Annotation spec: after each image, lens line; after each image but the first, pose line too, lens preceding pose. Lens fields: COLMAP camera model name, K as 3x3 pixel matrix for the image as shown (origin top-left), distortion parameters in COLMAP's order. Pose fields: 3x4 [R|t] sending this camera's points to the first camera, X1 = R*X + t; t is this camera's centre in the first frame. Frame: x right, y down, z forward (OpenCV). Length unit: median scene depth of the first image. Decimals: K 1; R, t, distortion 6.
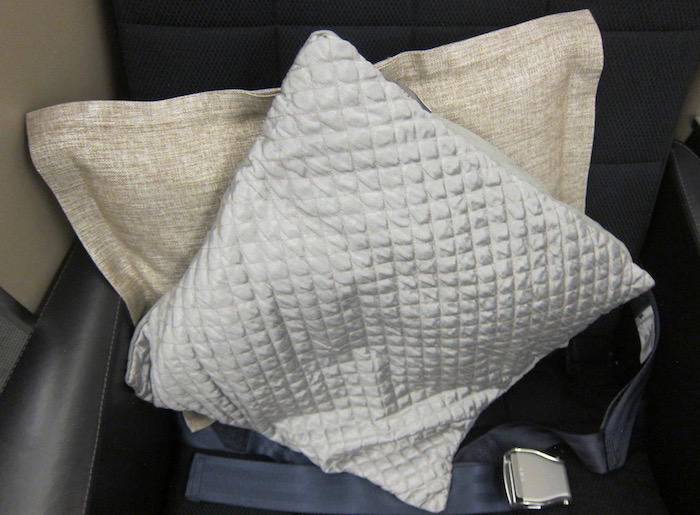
lens RADIAL K [[581.2, 0, 350.7], [0, 581.2, 255.5], [0, 0, 1]] dist [-0.048107, 0.003281]
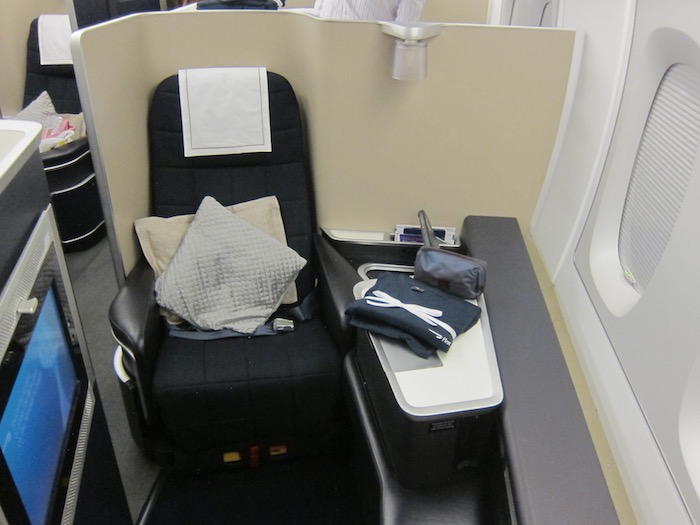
lens RADIAL K [[581.2, 0, 351.9], [0, 581.2, 257.7], [0, 0, 1]] dist [-0.048107, 0.003281]
pose [[0.980350, -0.071211, 0.183966, 0.161195], [0.154203, 0.858246, -0.489526, 2.045009], [-0.123028, 0.508275, 0.852362, -2.349943]]
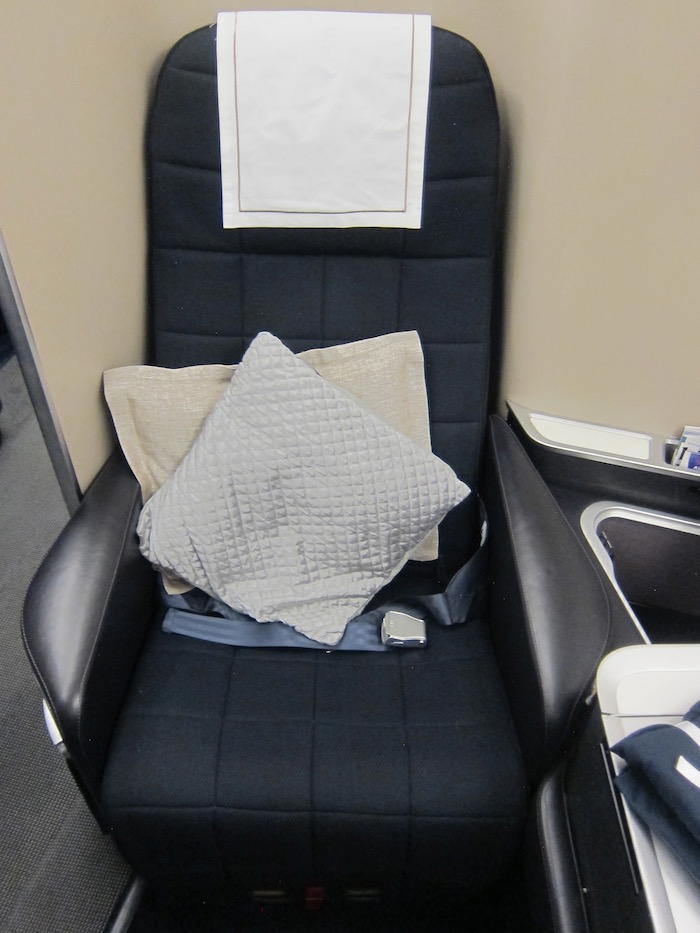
lens RADIAL K [[774.6, 0, 353.2], [0, 774.6, 469.1], [0, 0, 1]] dist [-0.048107, 0.003281]
pose [[0.999650, 0.025965, 0.005090, 0.213714], [-0.023278, 0.954486, -0.297345, 0.711393], [-0.012579, 0.297122, 0.954757, -1.189729]]
